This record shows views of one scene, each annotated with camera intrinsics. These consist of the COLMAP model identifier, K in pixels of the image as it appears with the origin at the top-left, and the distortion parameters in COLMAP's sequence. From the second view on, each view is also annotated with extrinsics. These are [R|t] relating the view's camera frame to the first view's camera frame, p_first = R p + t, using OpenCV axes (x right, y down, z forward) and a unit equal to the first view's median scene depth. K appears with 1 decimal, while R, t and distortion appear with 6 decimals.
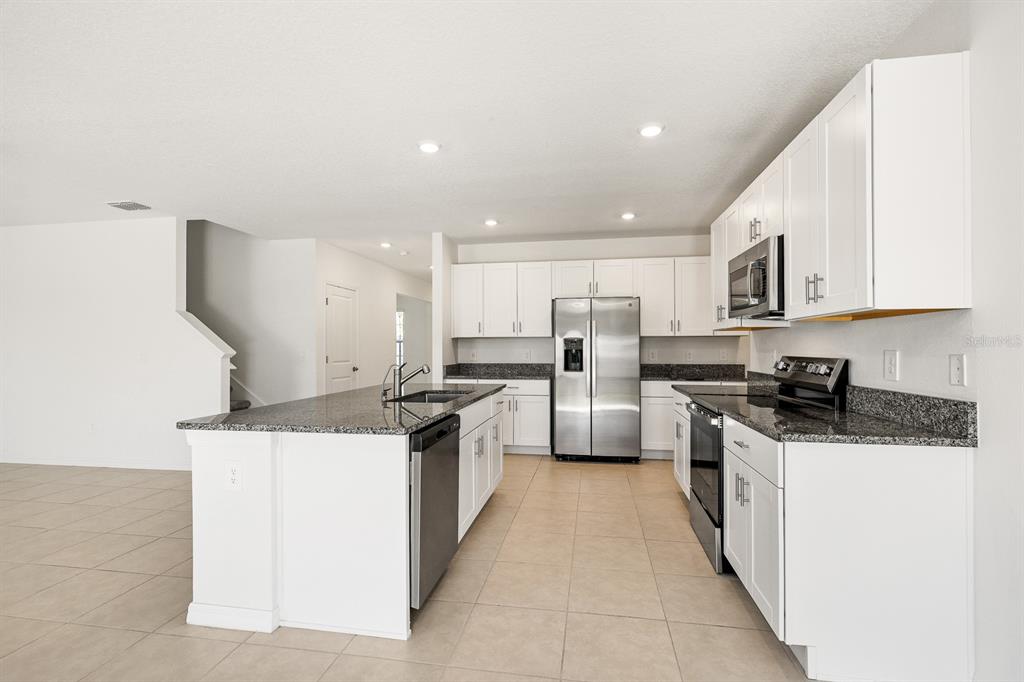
lens RADIAL K [[463.0, 0, 517.7], [0, 463.0, 341.7], [0, 0, 1]] dist [0.003698, 0.000310]
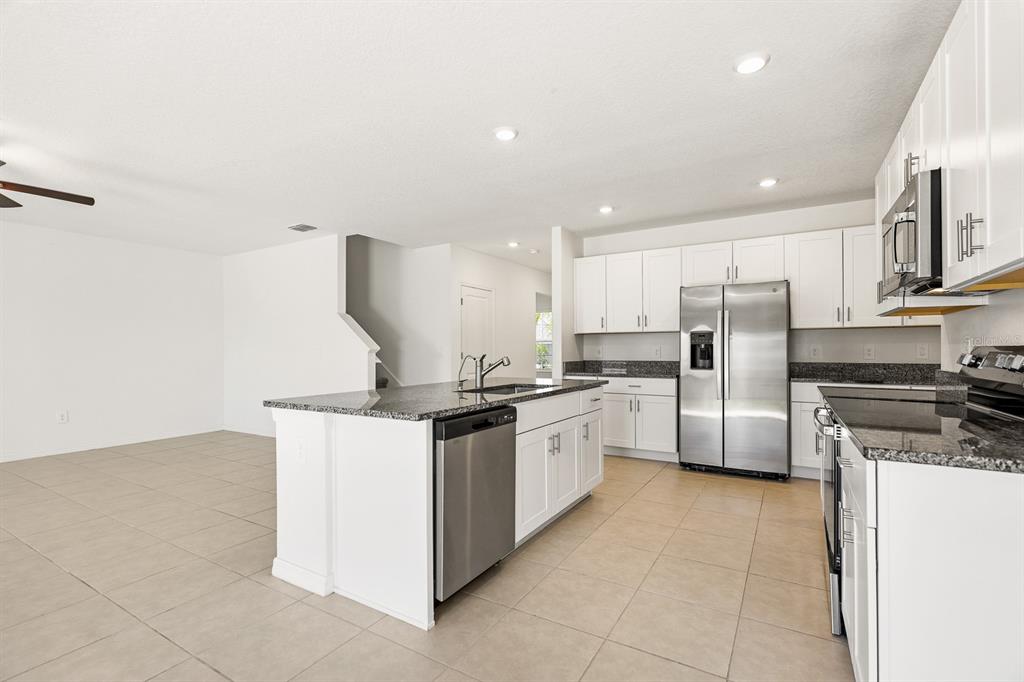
lens RADIAL K [[463.0, 0, 513.0], [0, 463.0, 344.2], [0, 0, 1]] dist [0.003698, 0.000310]
pose [[0.932465, -0.004832, -0.361227, 0.155730], [0.005666, 0.999983, 0.001251, 0.019976], [0.361215, -0.003213, 0.932477, 0.082463]]
